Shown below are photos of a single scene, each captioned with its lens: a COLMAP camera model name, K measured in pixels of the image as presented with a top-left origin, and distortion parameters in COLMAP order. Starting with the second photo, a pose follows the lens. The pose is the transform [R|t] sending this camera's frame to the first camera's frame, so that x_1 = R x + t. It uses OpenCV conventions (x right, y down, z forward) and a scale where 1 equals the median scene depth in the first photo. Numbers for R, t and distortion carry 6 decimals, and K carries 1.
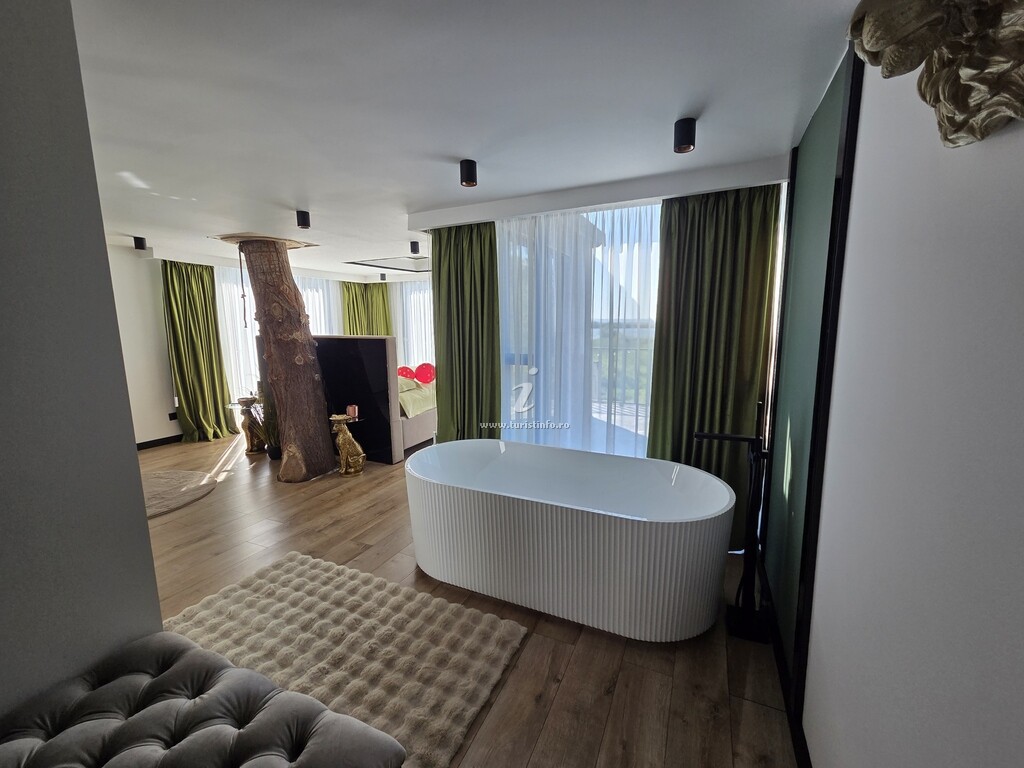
lens RADIAL K [[417.5, 0, 517.8], [0, 417.5, 381.0], [0, 0, 1]] dist [0.002673, 0.000488]
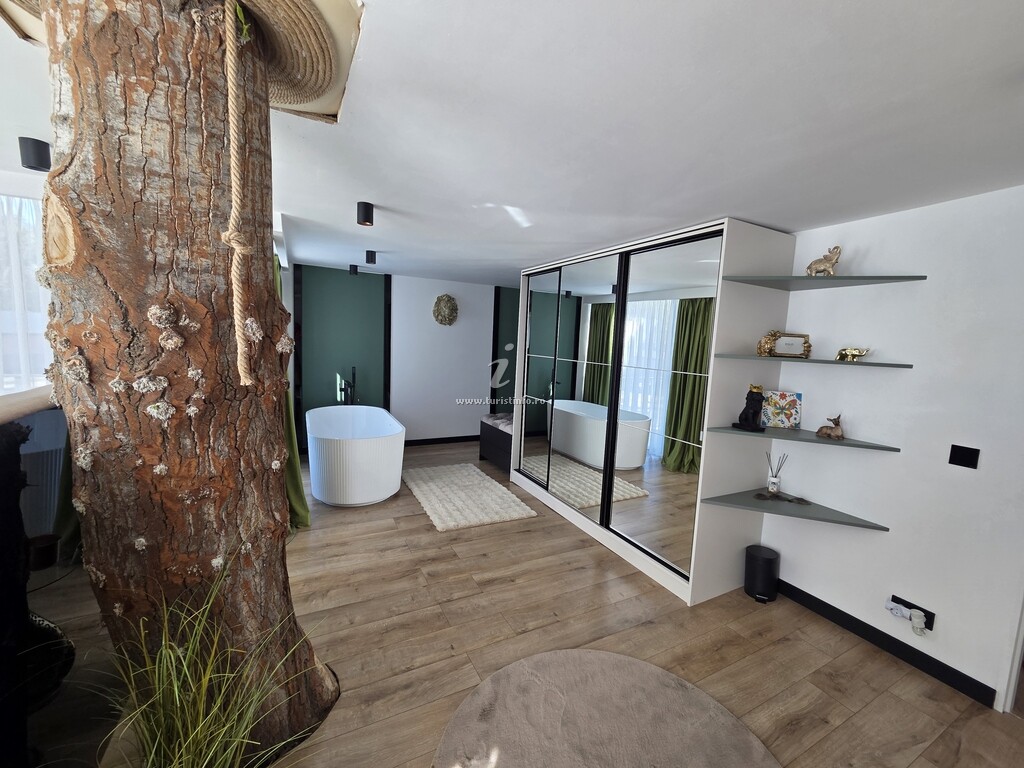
lens RADIAL K [[421.0, 0, 517.2], [0, 421.0, 382.3], [0, 0, 1]] dist [0.004463, -0.000084]
pose [[-0.785999, -0.094271, 0.610997, -0.924501], [0.041219, 0.978115, 0.203939, -0.172963], [-0.616852, 0.185481, -0.764912, 1.110419]]
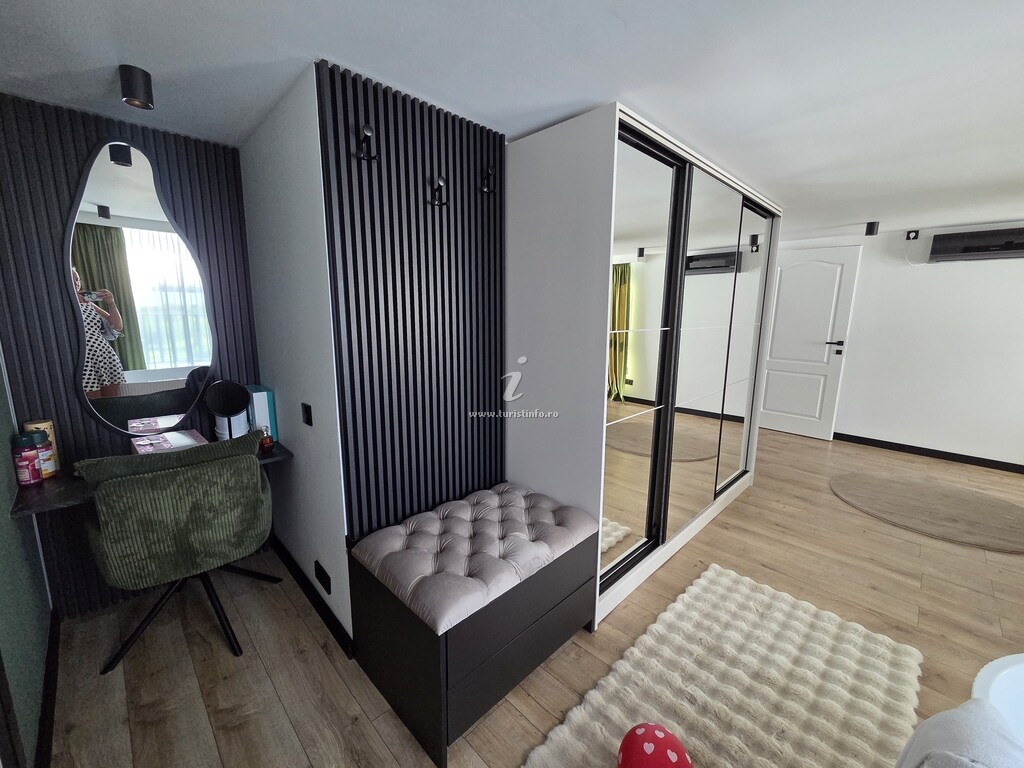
lens RADIAL K [[421.6, 0, 515.7], [0, 421.6, 383.2], [0, 0, 1]] dist [-0.000495, 0.000208]
pose [[-0.357511, 0.162697, -0.919628, 0.171870], [-0.137493, 0.964809, 0.224142, -0.053365], [0.923732, 0.206576, -0.322560, 0.330304]]
